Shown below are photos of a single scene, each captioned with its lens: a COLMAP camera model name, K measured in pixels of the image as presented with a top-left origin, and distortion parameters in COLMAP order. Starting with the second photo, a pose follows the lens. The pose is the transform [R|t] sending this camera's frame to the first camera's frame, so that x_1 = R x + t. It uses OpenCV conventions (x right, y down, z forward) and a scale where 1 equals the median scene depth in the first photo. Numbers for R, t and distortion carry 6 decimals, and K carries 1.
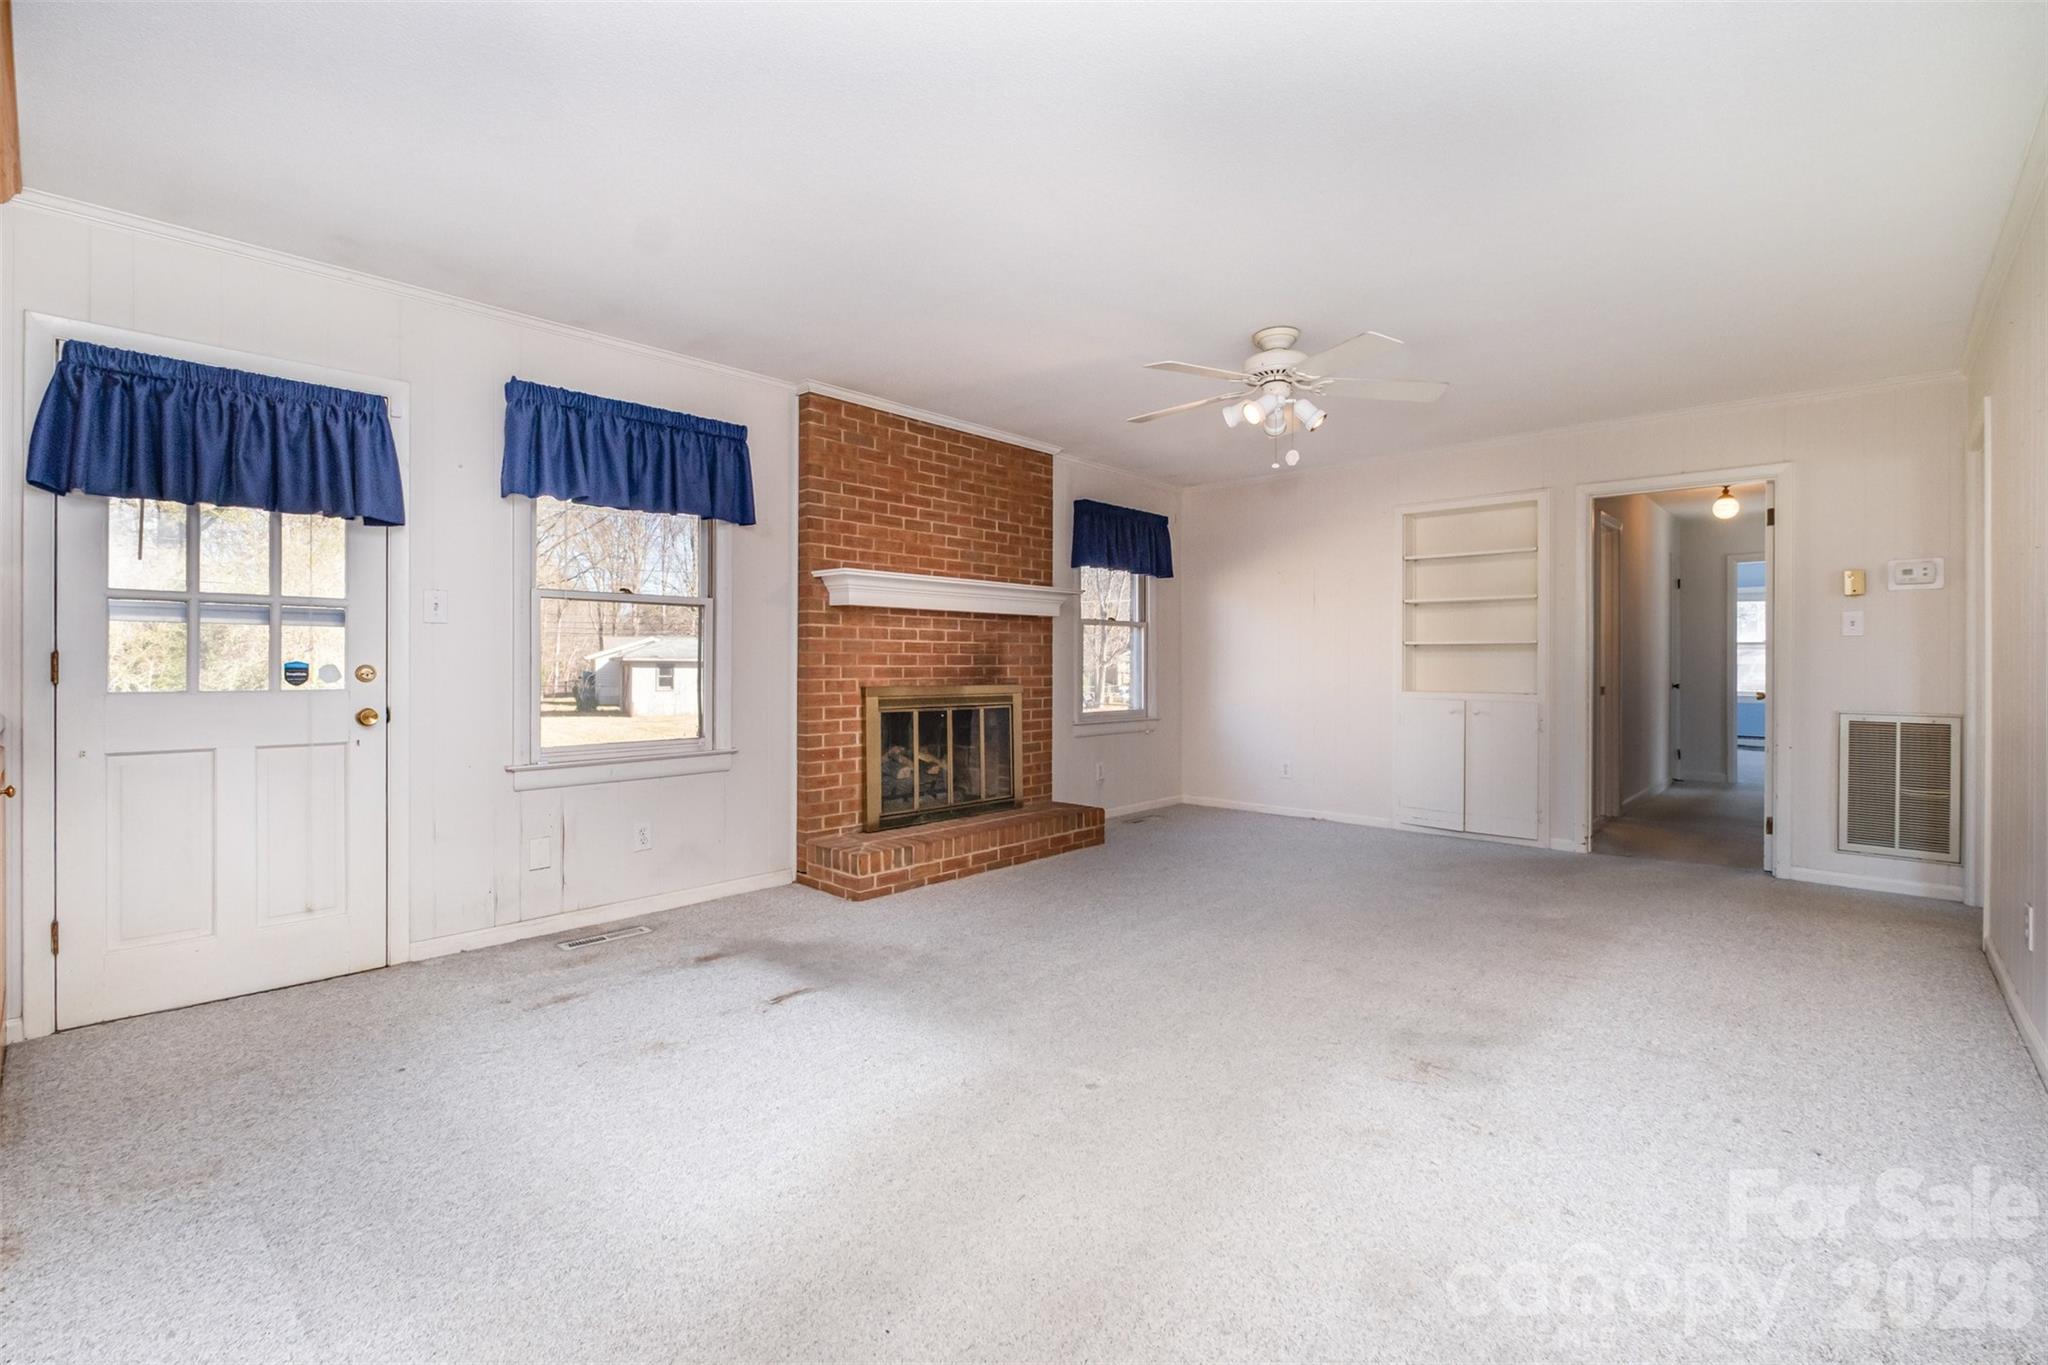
lens RADIAL K [[899.4, 0, 999.1], [0, 899.4, 671.7], [0, 0, 1]] dist [-0.001385, -0.000277]
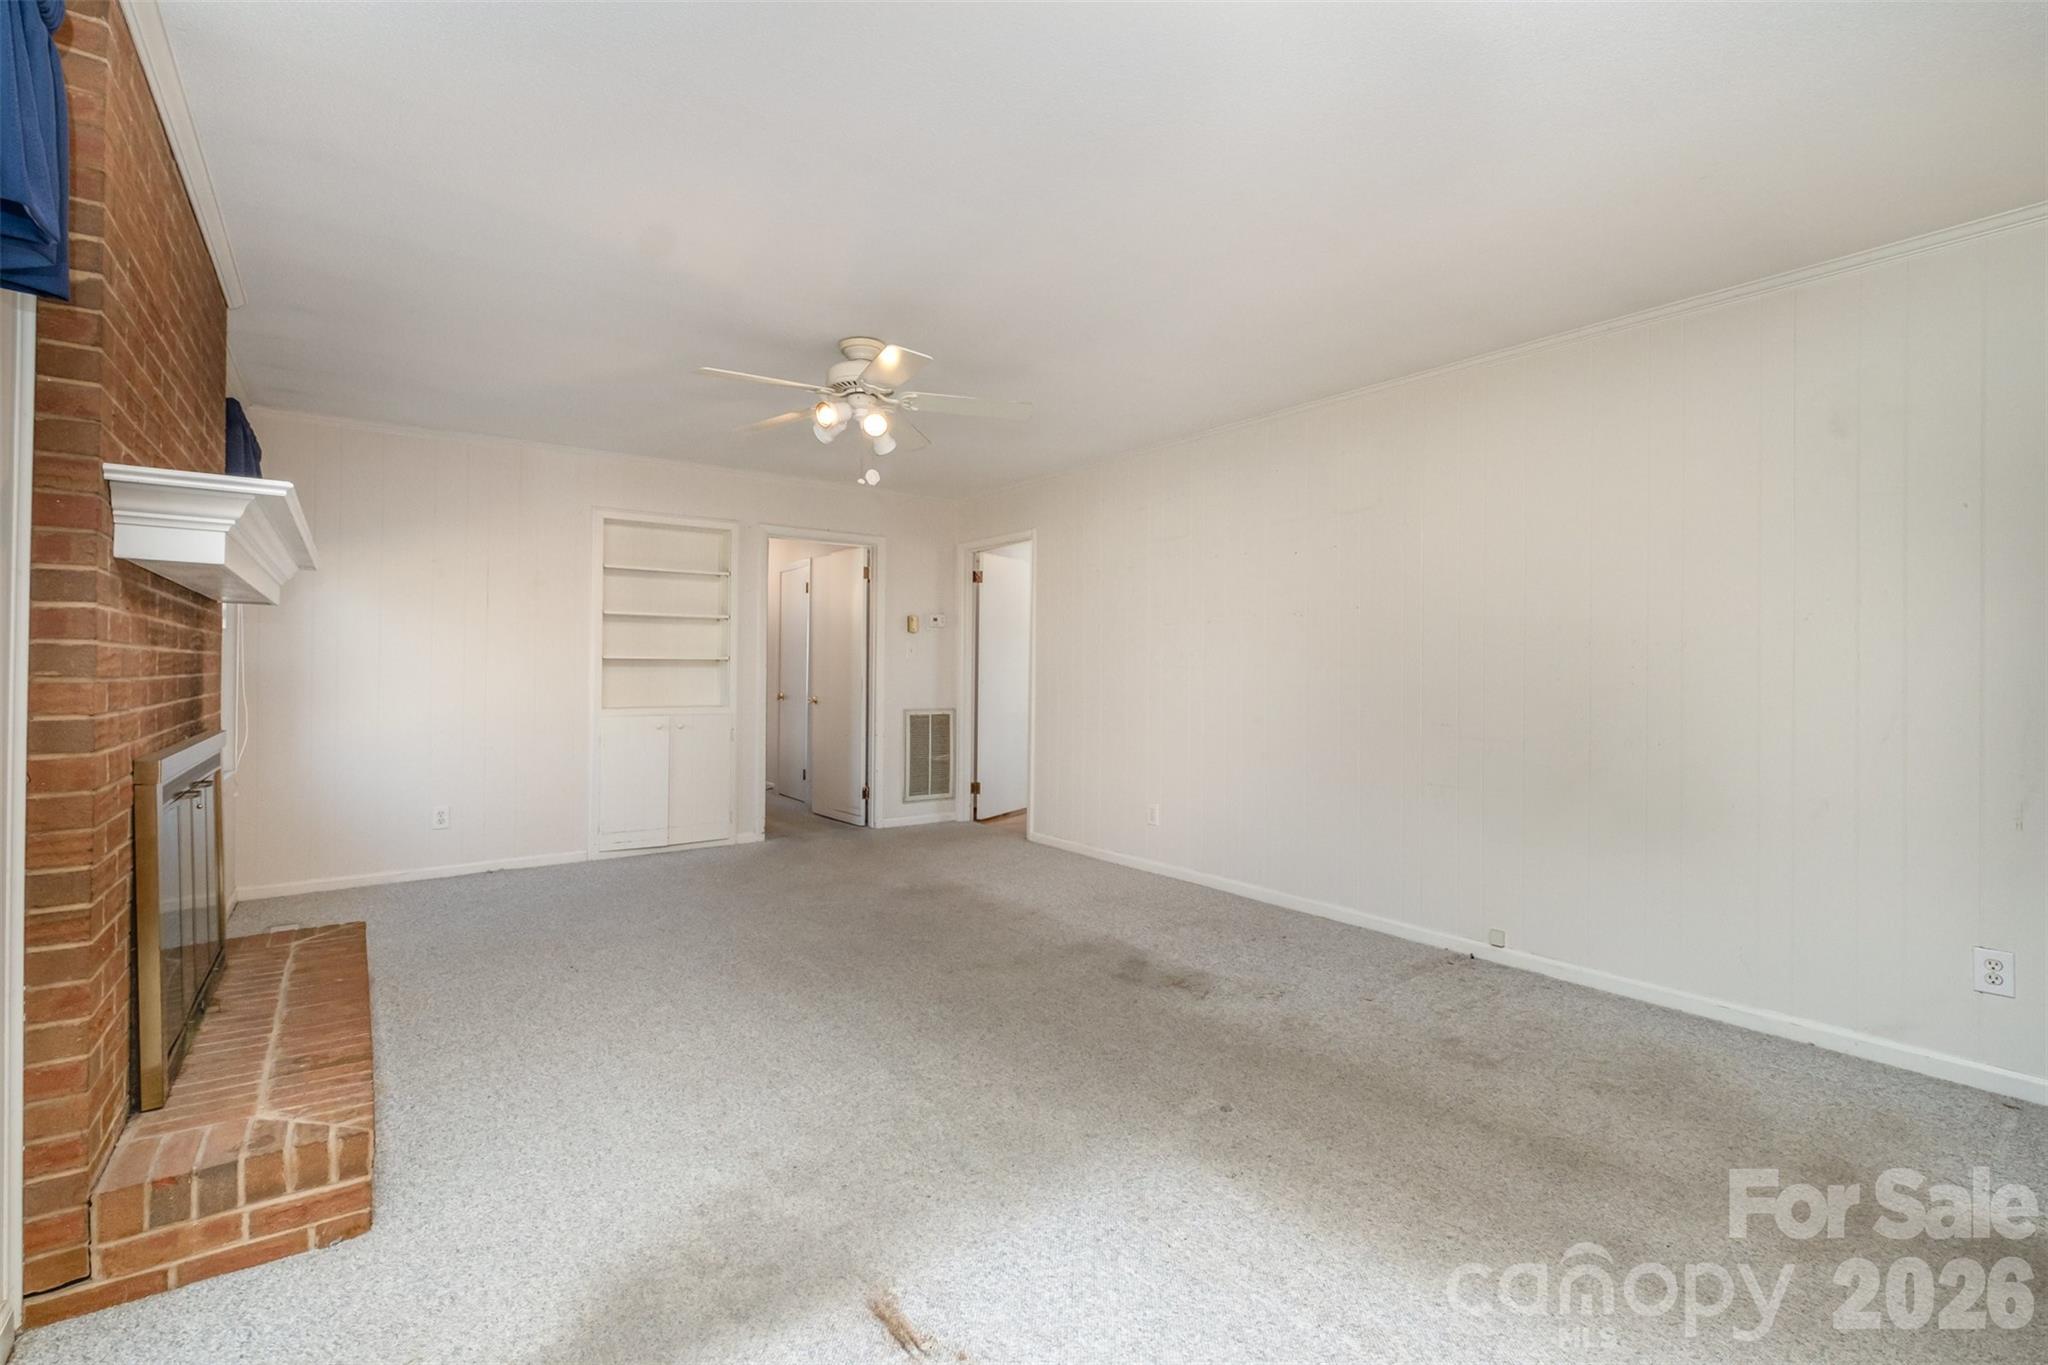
lens RADIAL K [[899.4, 0, 999.1], [0, 899.4, 671.7], [0, 0, 1]] dist [-0.001385, -0.000277]
pose [[0.184994, -0.005532, 0.982724, -0.538893], [0.006880, 0.999967, 0.004334, -0.025371], [-0.982716, 0.005959, 0.185026, 0.600558]]
